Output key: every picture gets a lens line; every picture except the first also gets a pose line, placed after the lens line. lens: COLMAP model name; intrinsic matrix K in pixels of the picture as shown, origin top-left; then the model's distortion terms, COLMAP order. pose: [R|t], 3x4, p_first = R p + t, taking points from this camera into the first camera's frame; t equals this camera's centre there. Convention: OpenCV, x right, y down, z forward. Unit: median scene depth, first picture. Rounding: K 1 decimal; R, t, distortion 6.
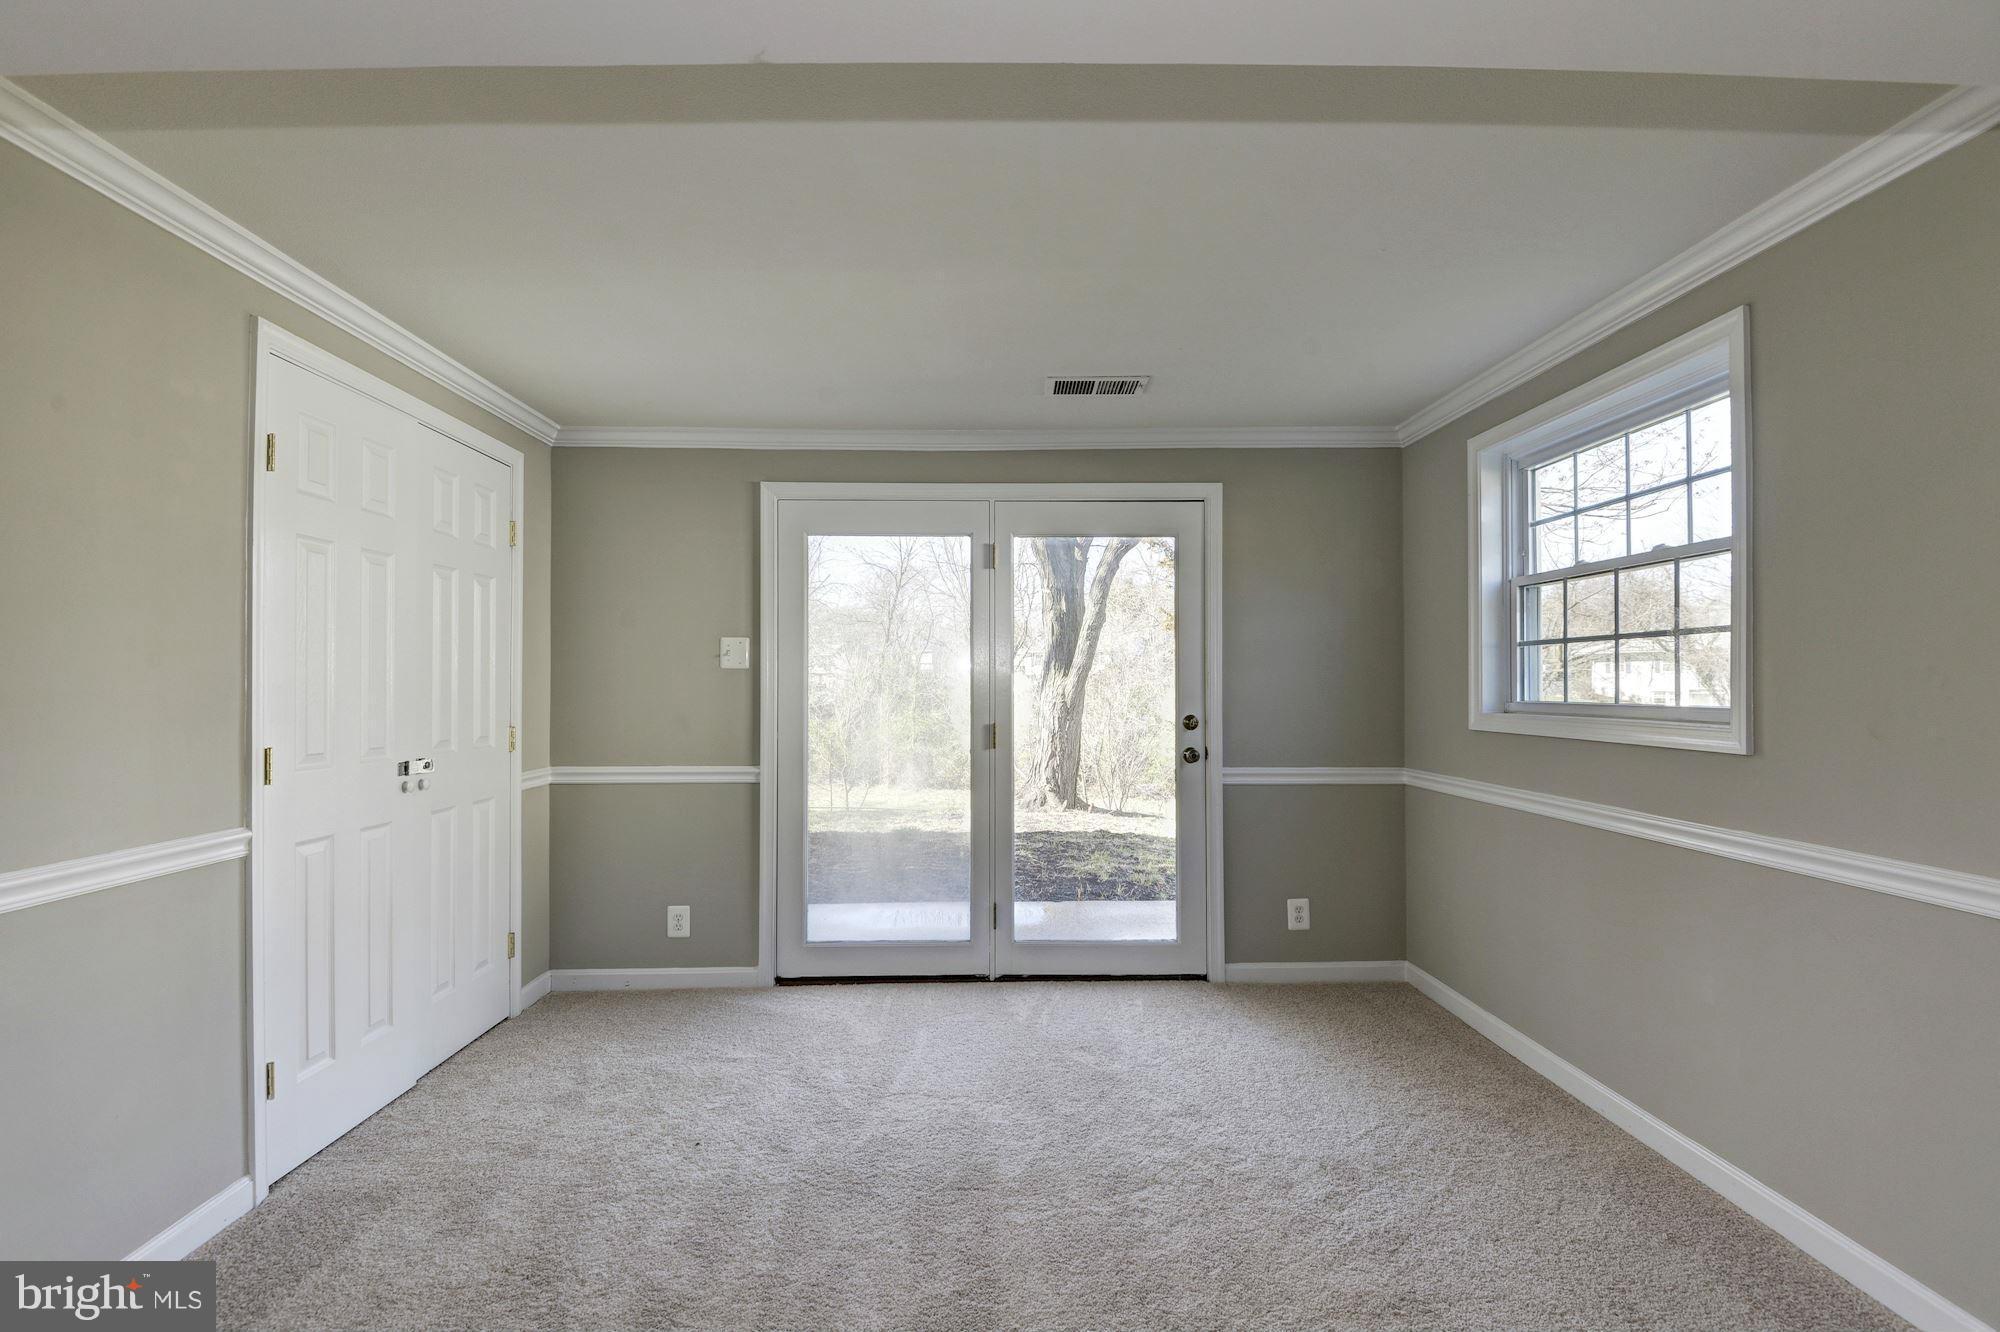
lens RADIAL K [[945.8, 0, 991.6], [0, 945.8, 672.0], [0, 0, 1]] dist [0.018840, -0.030352]
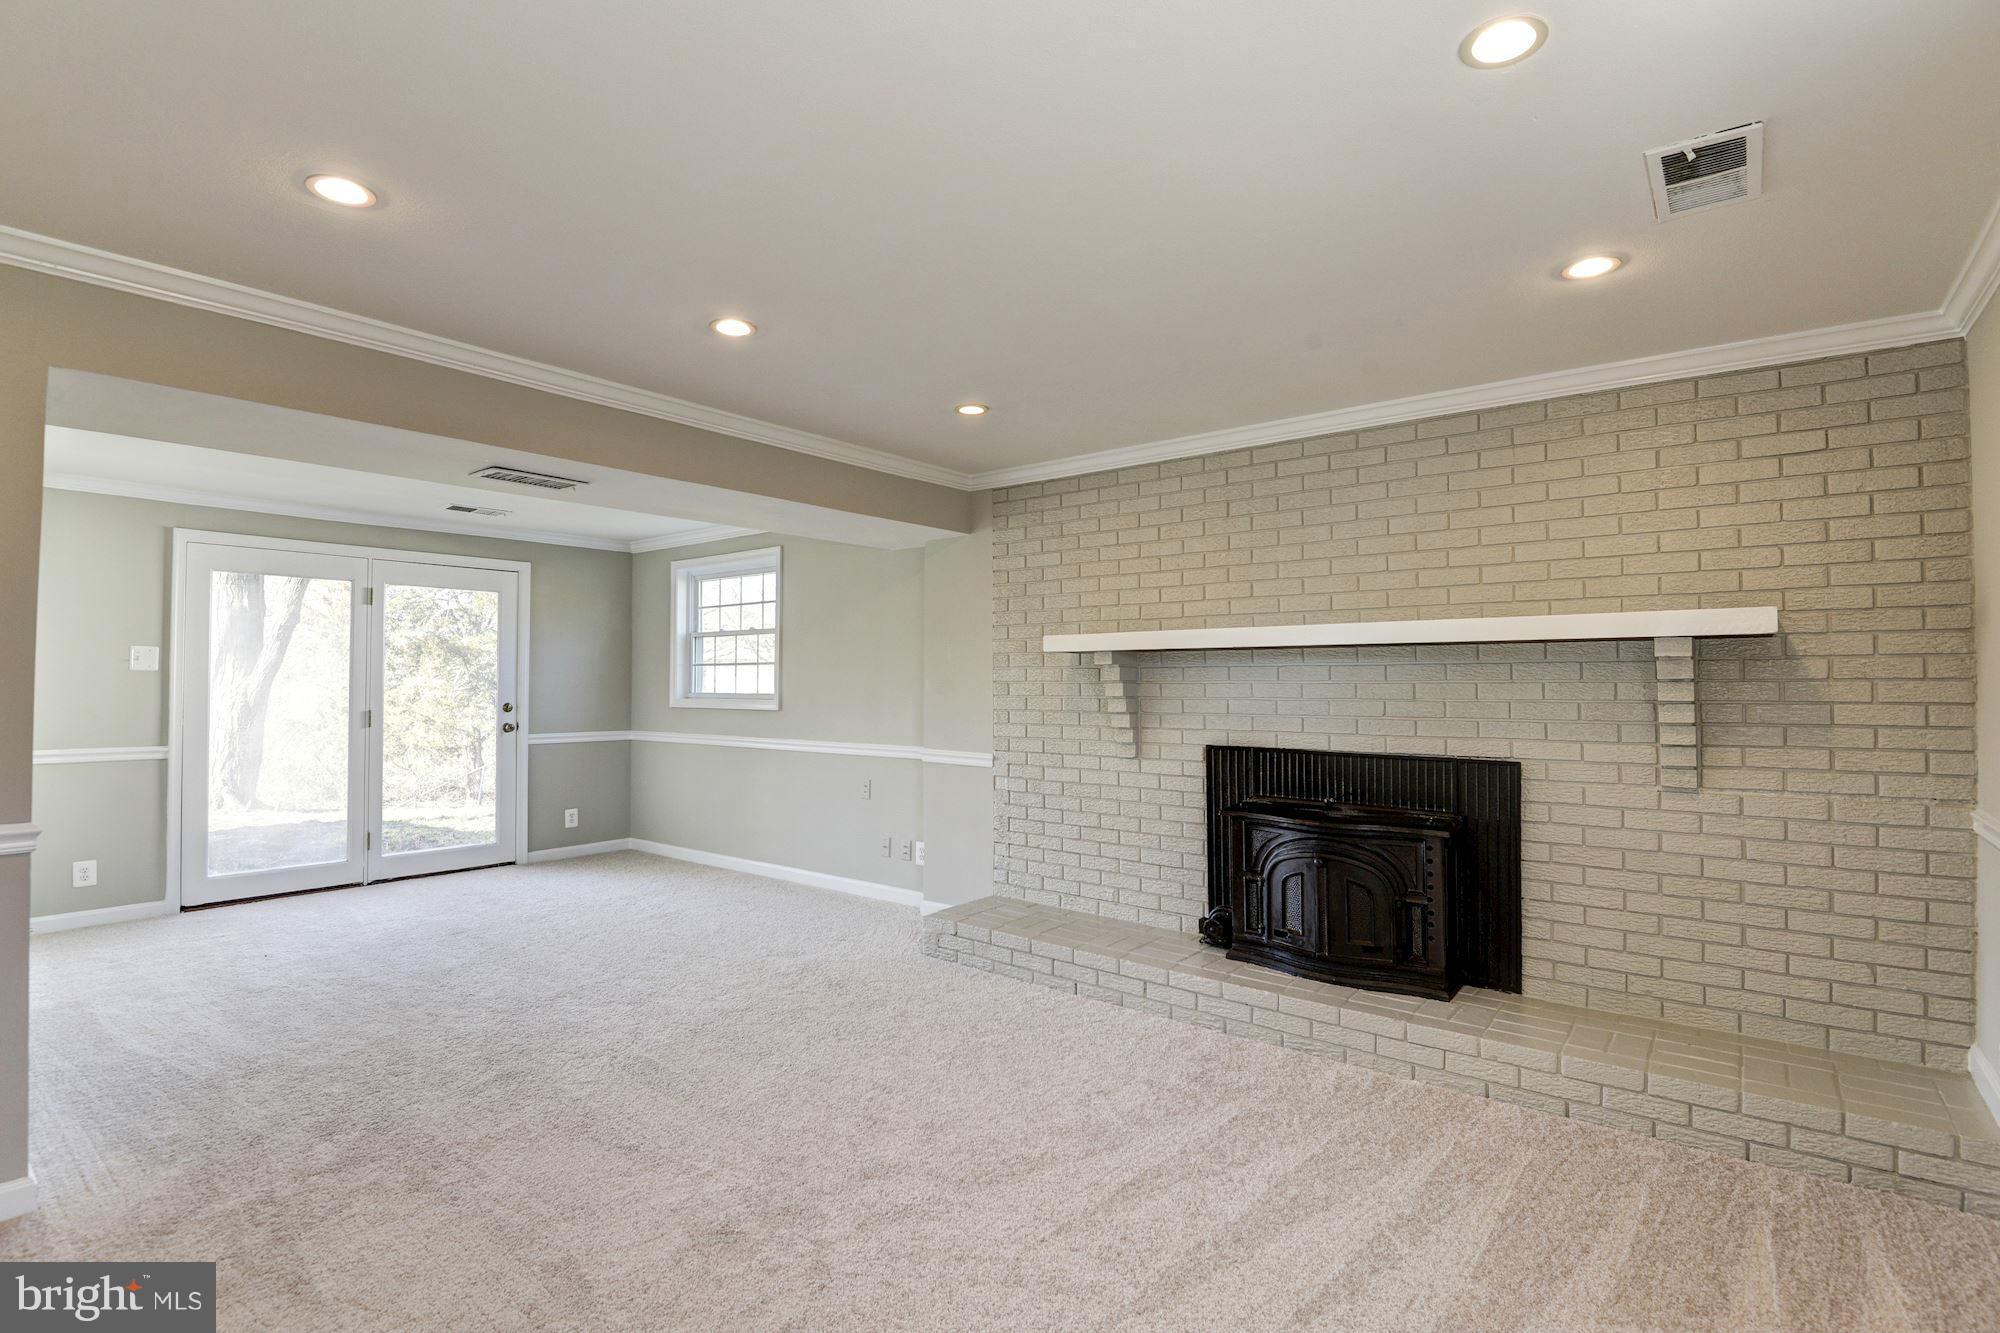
lens RADIAL K [[945.8, 0, 991.6], [0, 945.8, 672.5], [0, 0, 1]] dist [0.018840, -0.030352]
pose [[0.652293, 0.011850, 0.757874, -0.491950], [-0.011702, 0.999916, -0.005563, -0.007436], [-0.757877, -0.005240, 0.652377, -0.705544]]
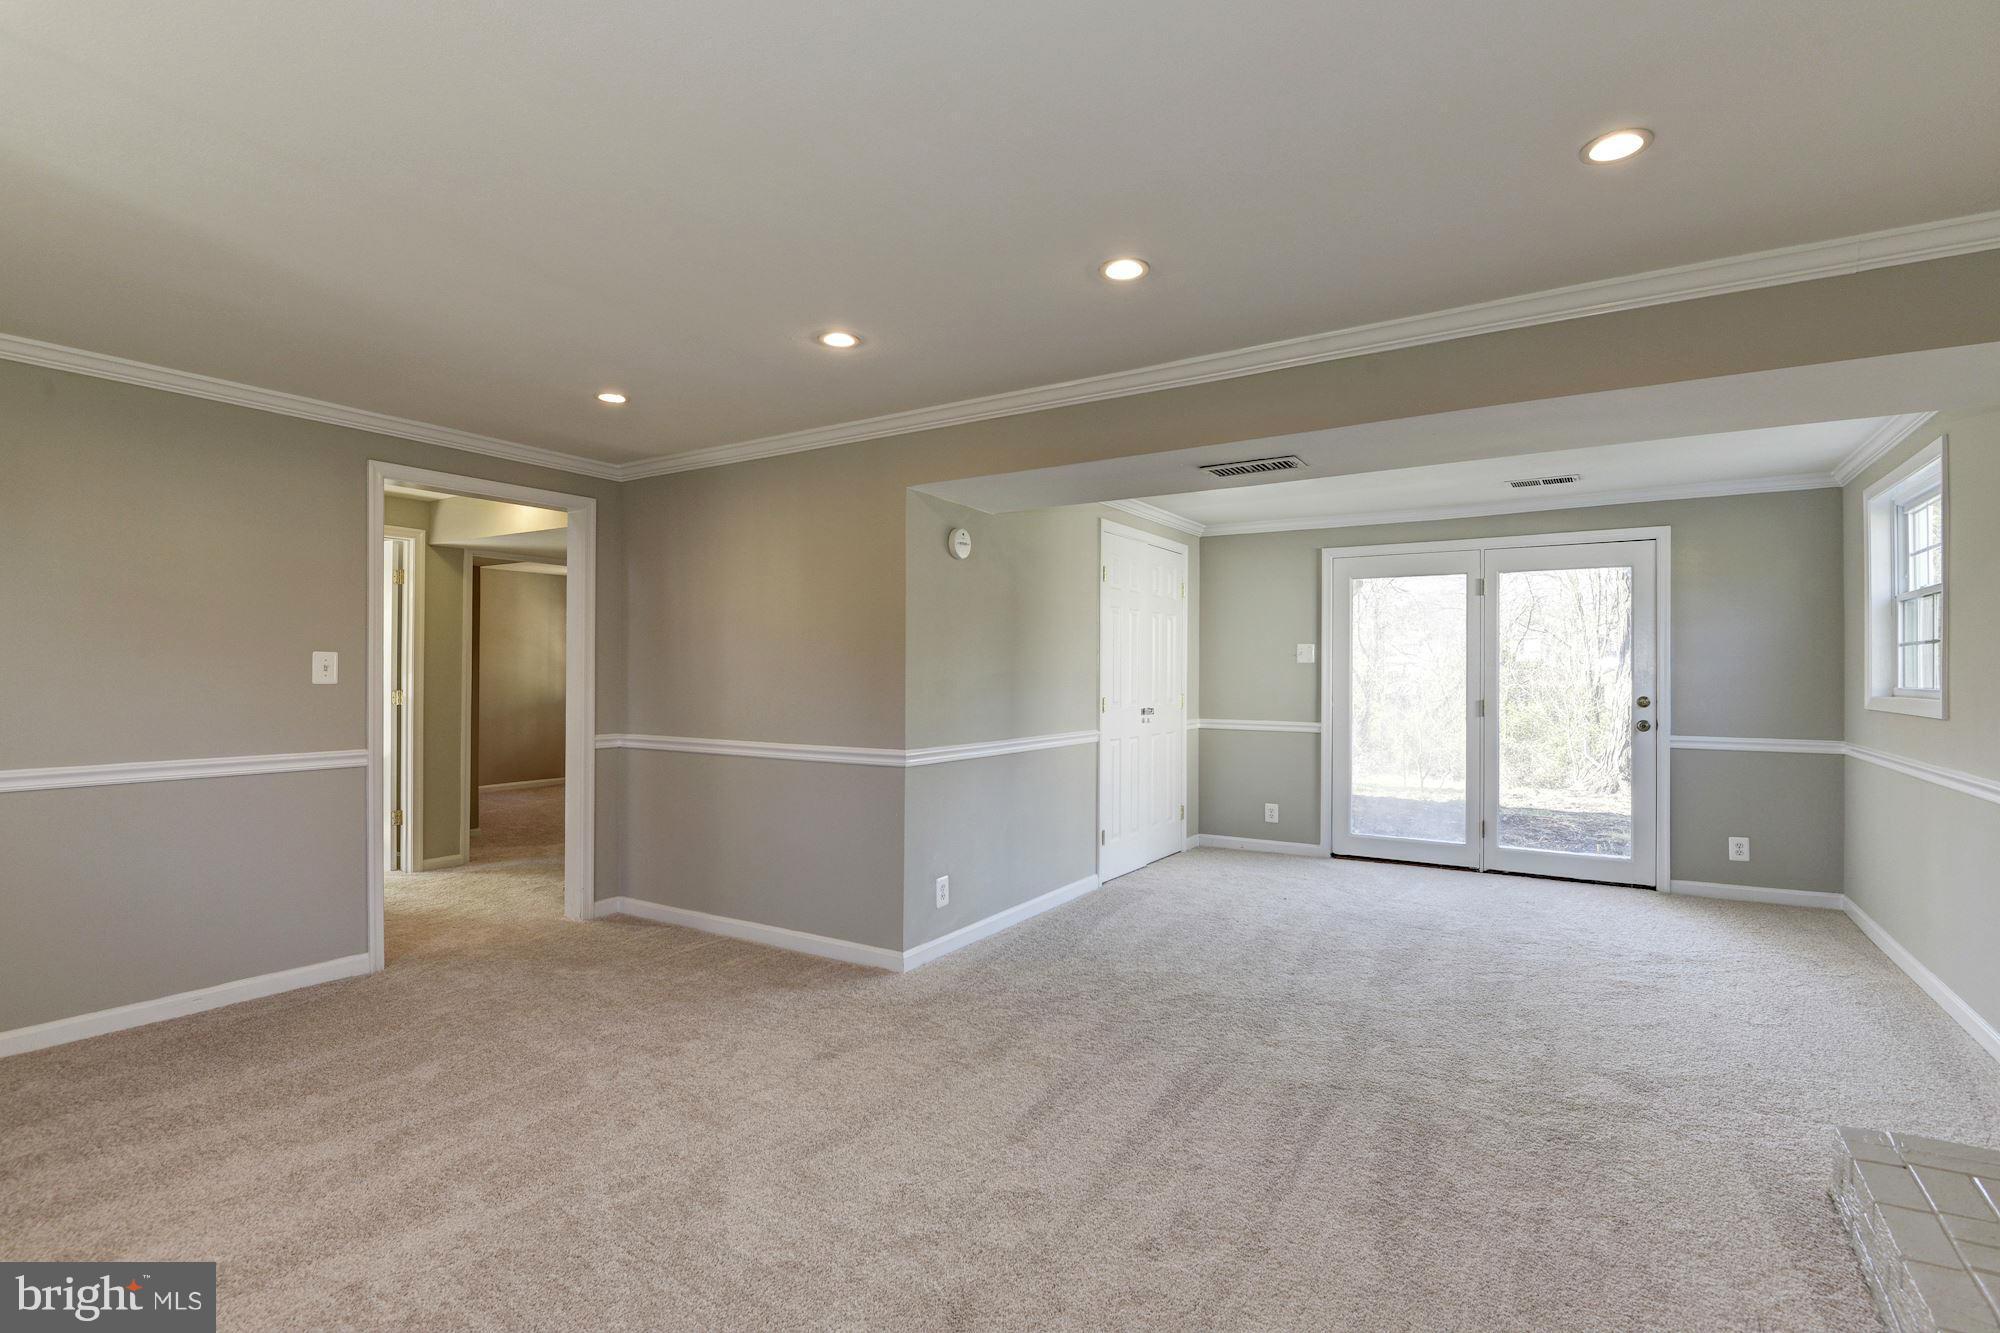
lens RADIAL K [[945.8, 0, 991.6], [0, 945.8, 672.5], [0, 0, 1]] dist [0.018840, -0.030352]
pose [[0.829534, 0.004744, -0.558436, 0.197206], [0.001529, 0.999941, 0.010767, -0.005526], [0.558454, -0.009785, 0.829477, -0.675595]]
